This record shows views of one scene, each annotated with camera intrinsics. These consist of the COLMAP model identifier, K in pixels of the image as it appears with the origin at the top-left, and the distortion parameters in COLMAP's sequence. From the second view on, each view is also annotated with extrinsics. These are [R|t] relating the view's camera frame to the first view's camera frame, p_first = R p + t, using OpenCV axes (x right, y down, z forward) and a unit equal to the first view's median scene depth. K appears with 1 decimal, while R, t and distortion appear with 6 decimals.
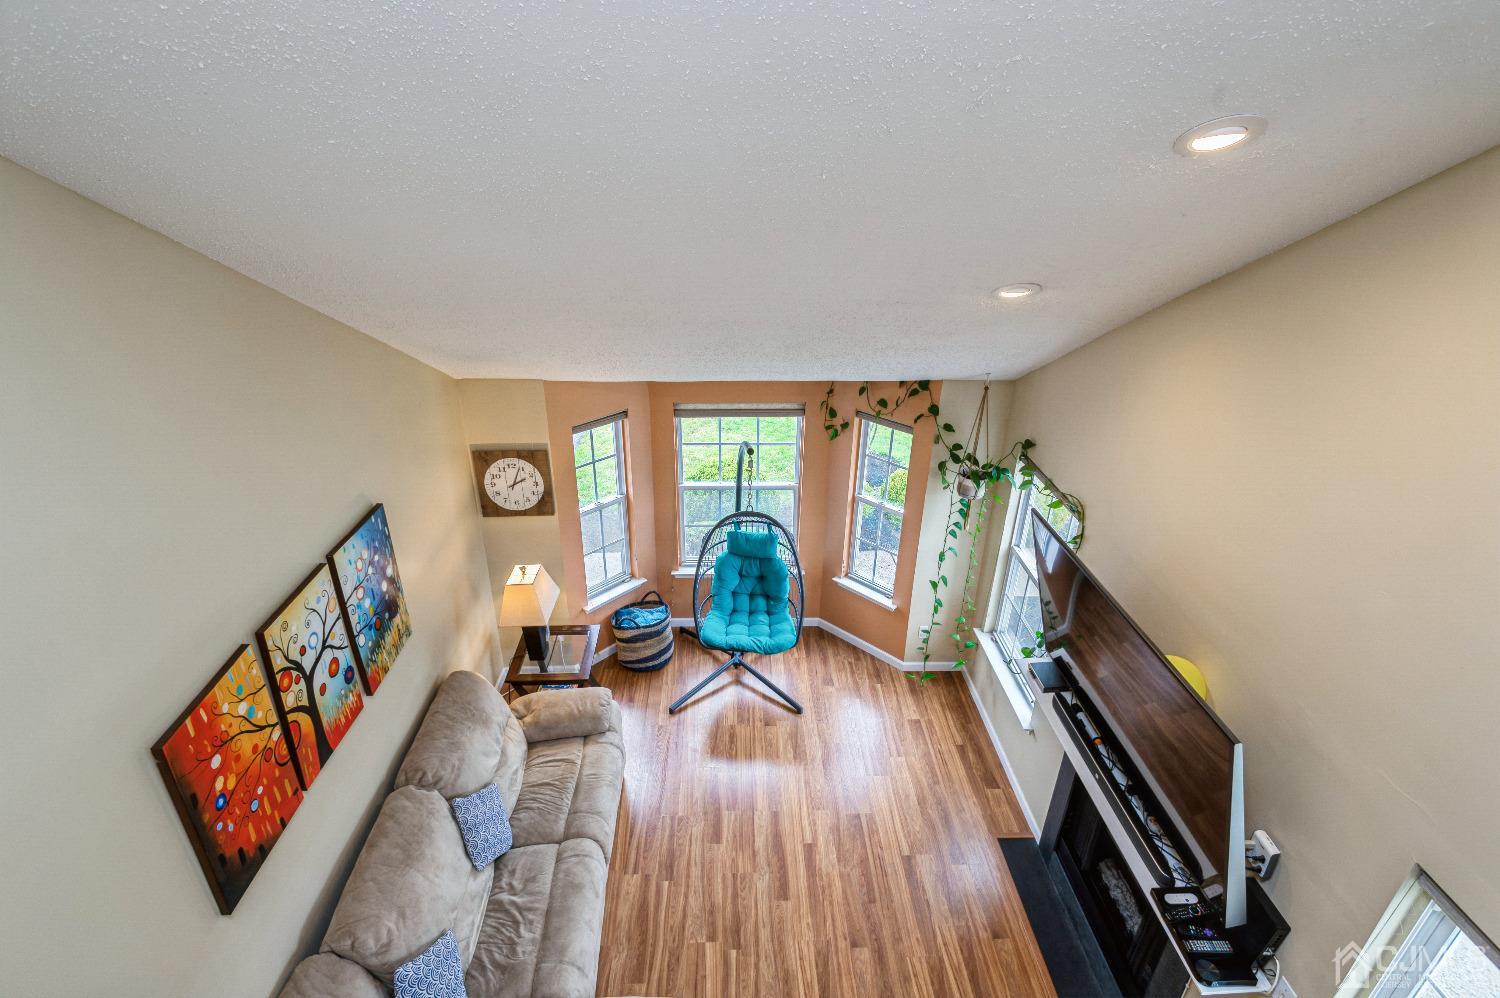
lens RADIAL K [[715.5, 0, 750.0], [0, 715.5, 499.0], [0, 0, 1]] dist [0.001785, -0.000023]
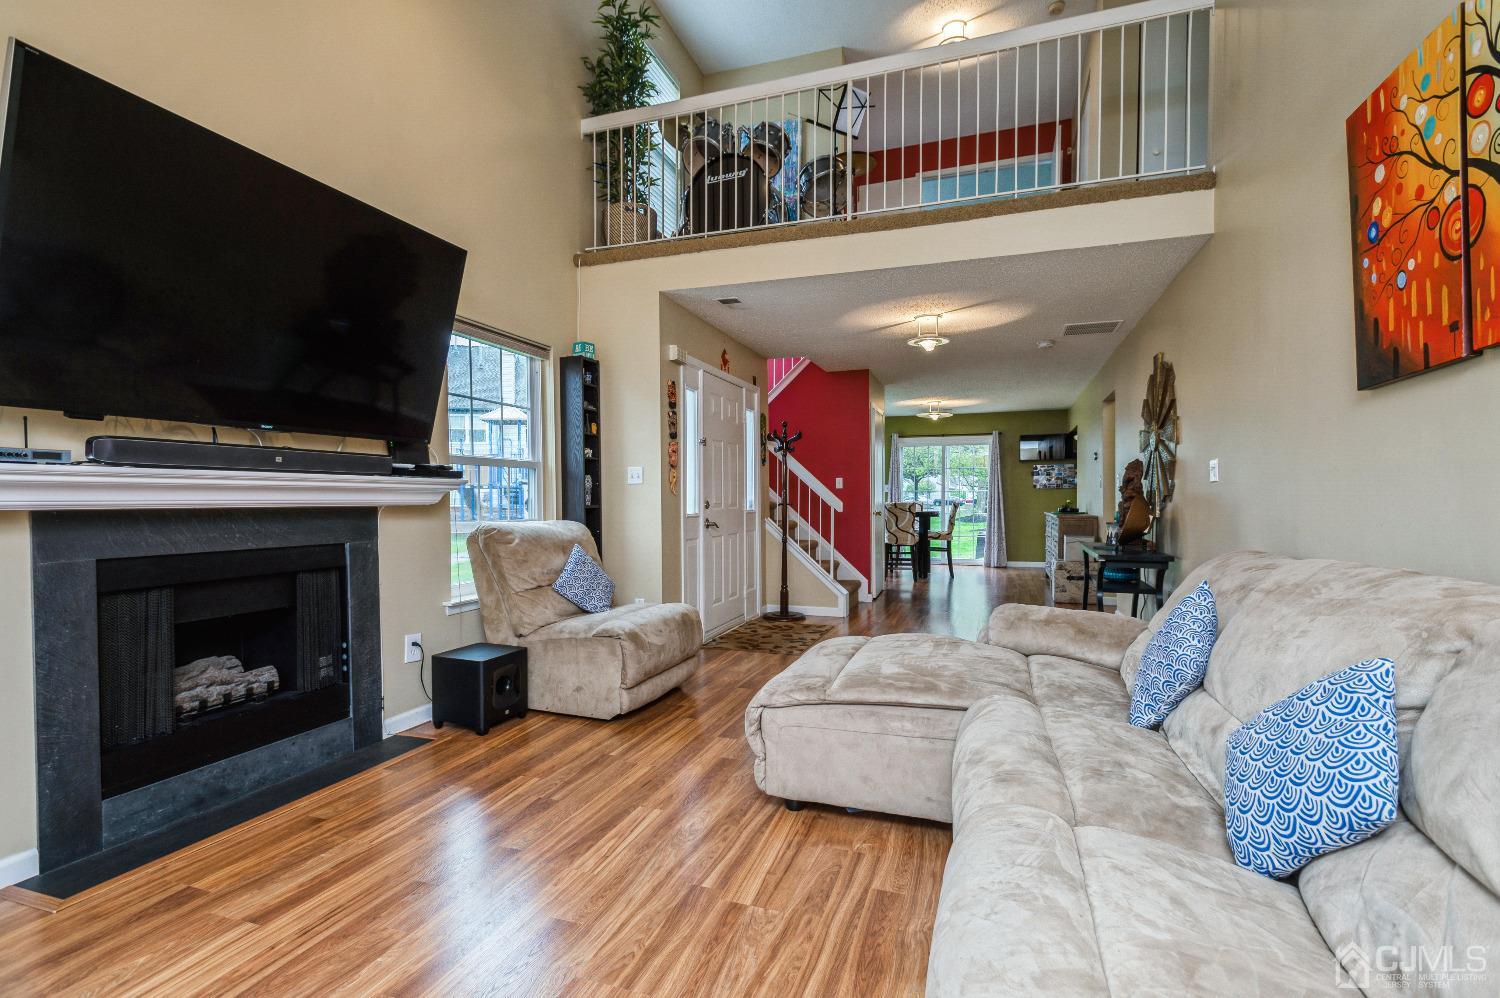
lens RADIAL K [[712.4, 0, 748.3], [0, 712.4, 502.6], [0, 0, 1]] dist [0.019432, -0.000354]
pose [[-0.932155, -0.010707, 0.361901, -0.183487], [0.156673, 0.889202, 0.429854, 0.111697], [-0.326406, 0.457390, -0.827196, 0.979087]]
